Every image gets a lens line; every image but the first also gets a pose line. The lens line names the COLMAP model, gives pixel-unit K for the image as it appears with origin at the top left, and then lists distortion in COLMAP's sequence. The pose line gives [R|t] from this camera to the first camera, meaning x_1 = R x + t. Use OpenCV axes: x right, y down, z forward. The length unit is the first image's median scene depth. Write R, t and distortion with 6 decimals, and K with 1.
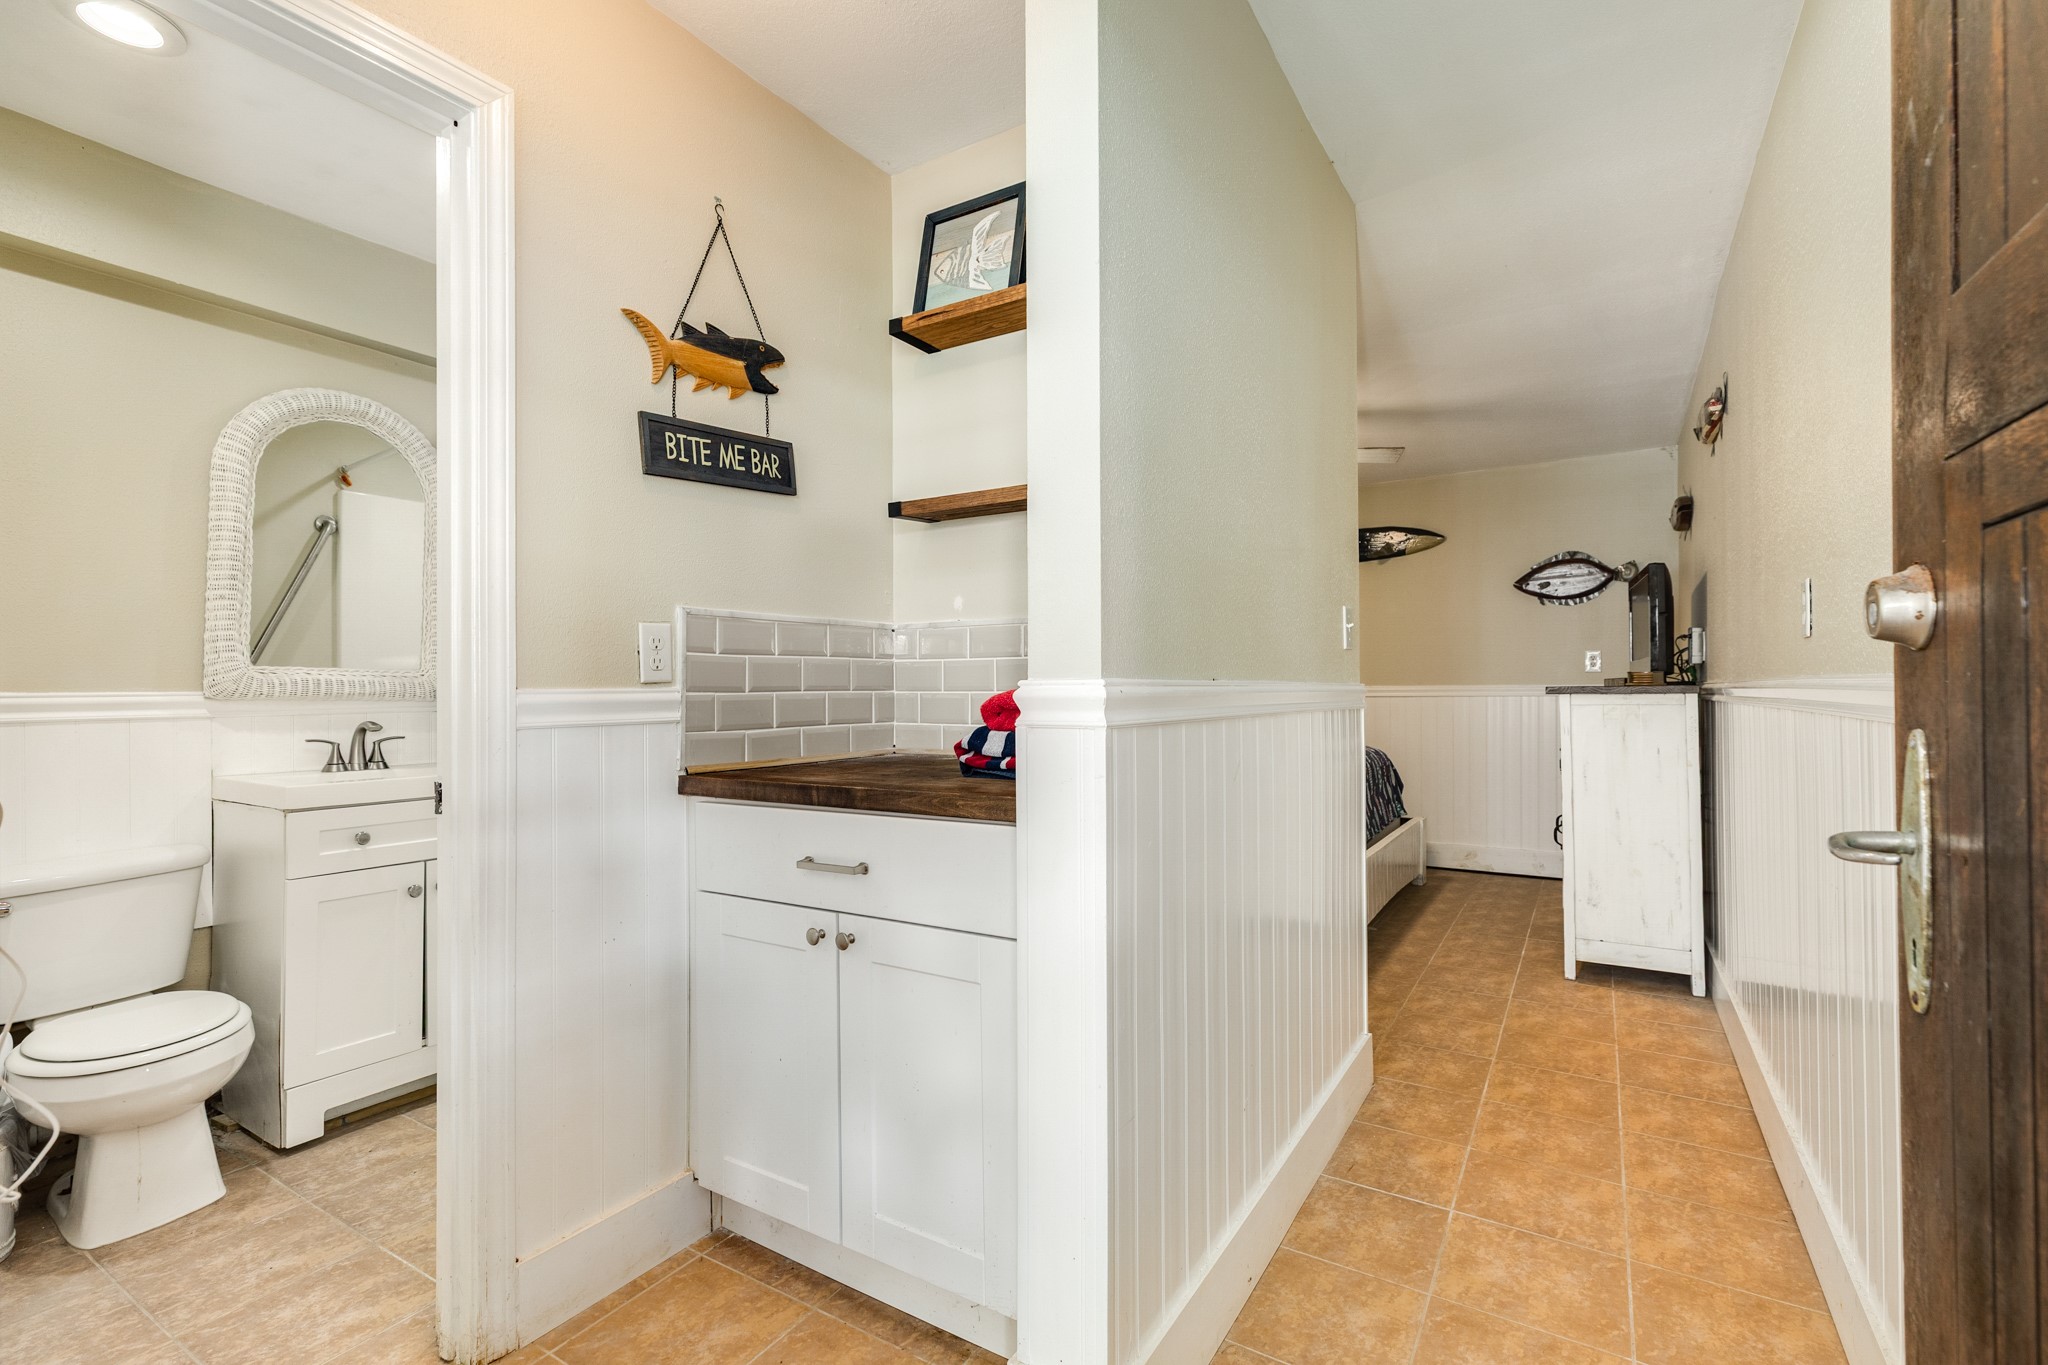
lens RADIAL K [[918.7, 0, 1026.1], [0, 918.7, 685.3], [0, 0, 1]] dist [0.003880, 0.000421]
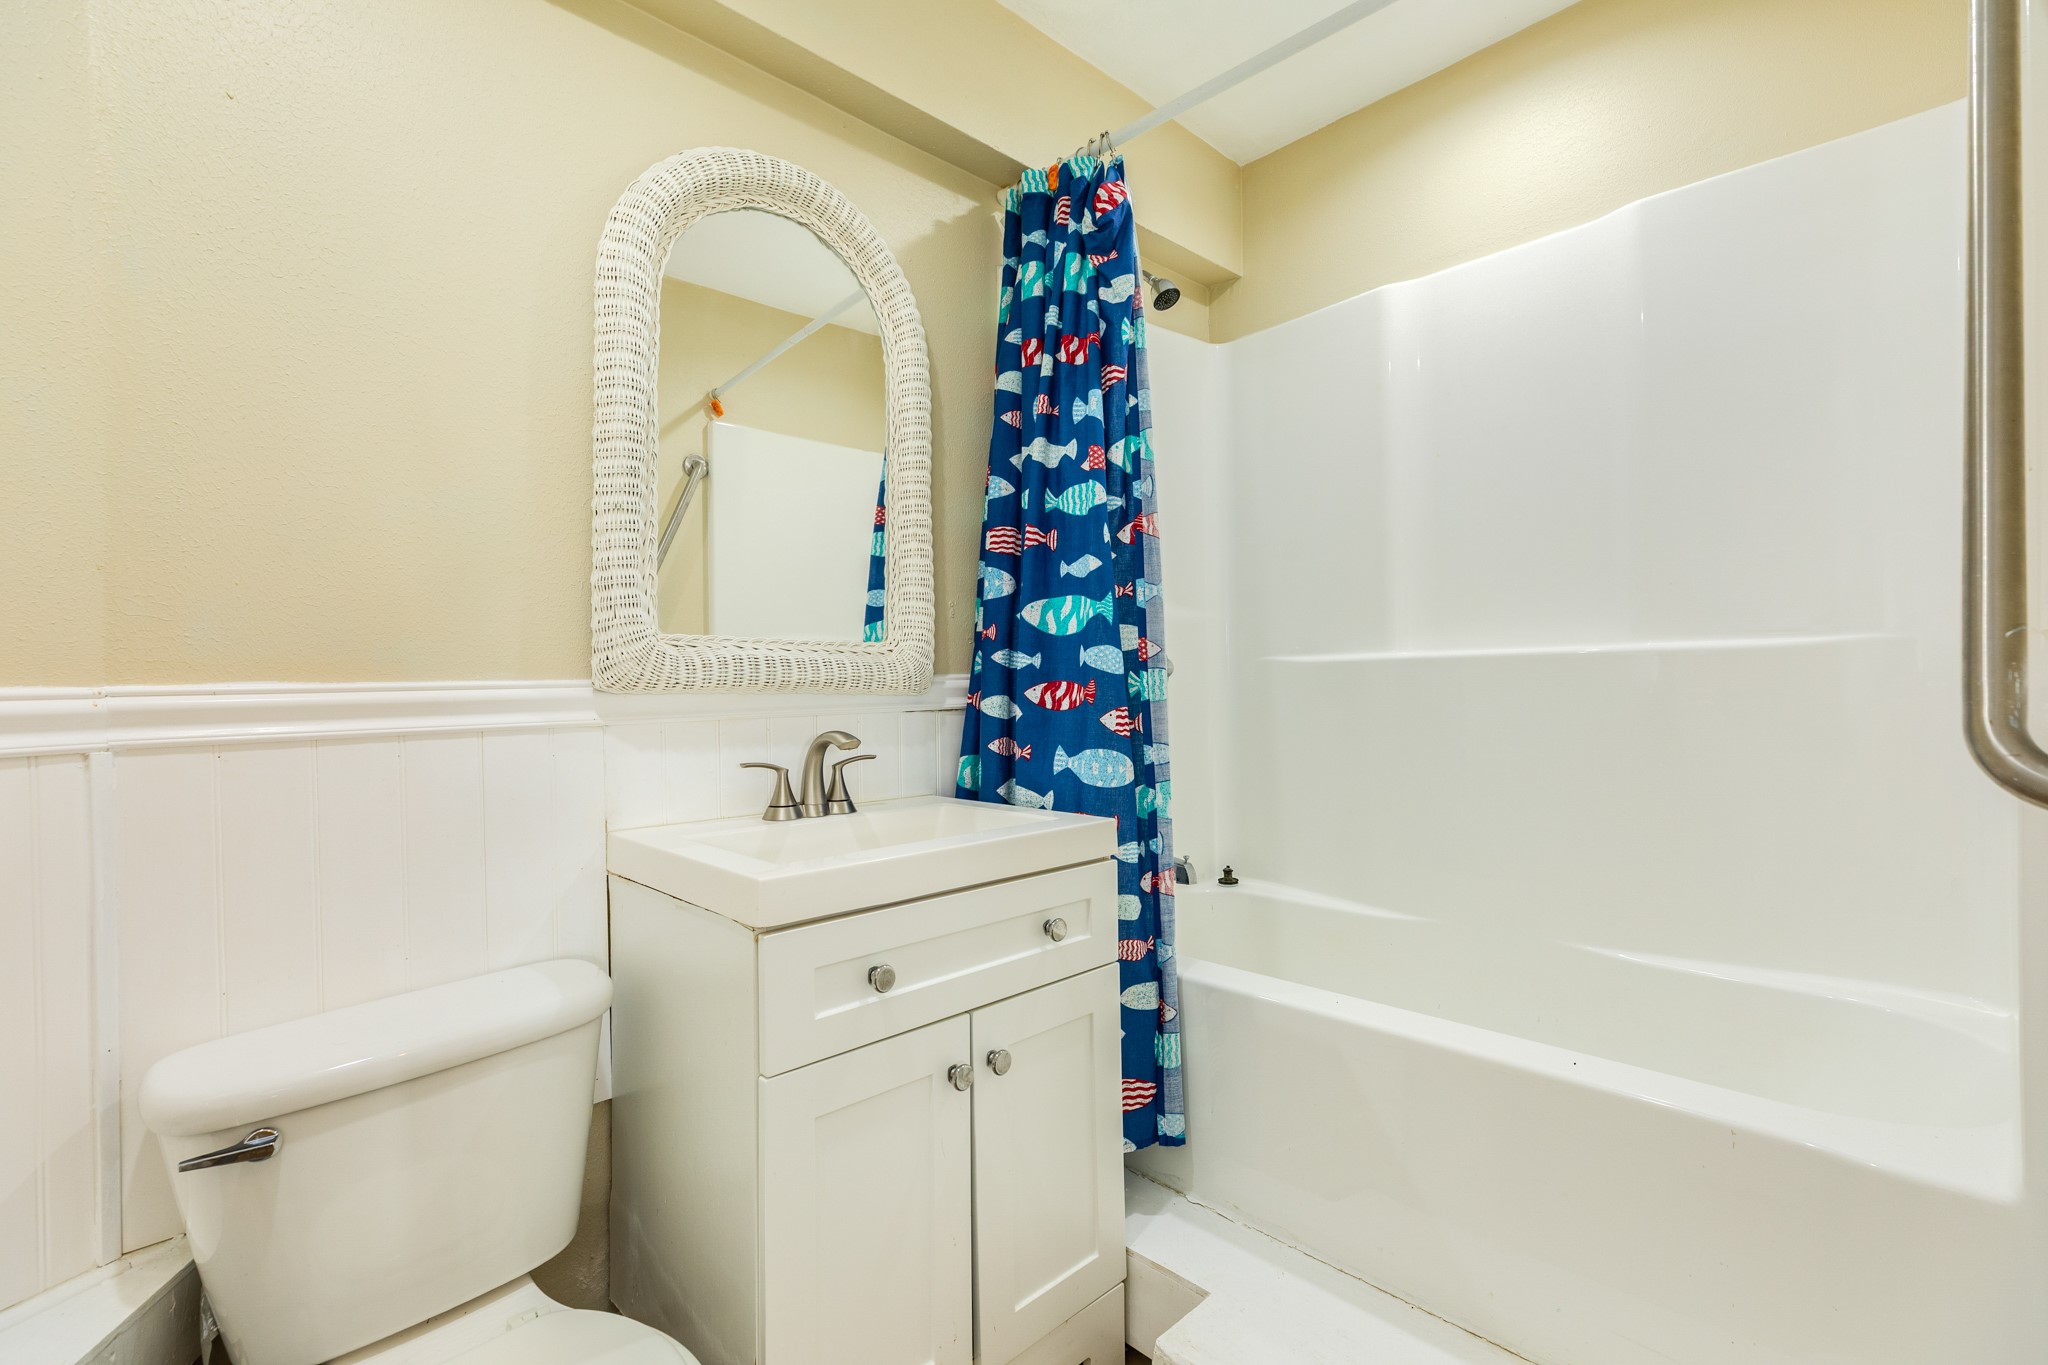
lens RADIAL K [[918.7, 0, 1023.2], [0, 918.7, 680.6], [0, 0, 1]] dist [0.003880, 0.000421]
pose [[0.969353, -0.014460, -0.245246, -0.468897], [0.015064, 0.999886, 0.000589, 0.010341], [0.245210, -0.004265, 0.969461, 0.490115]]
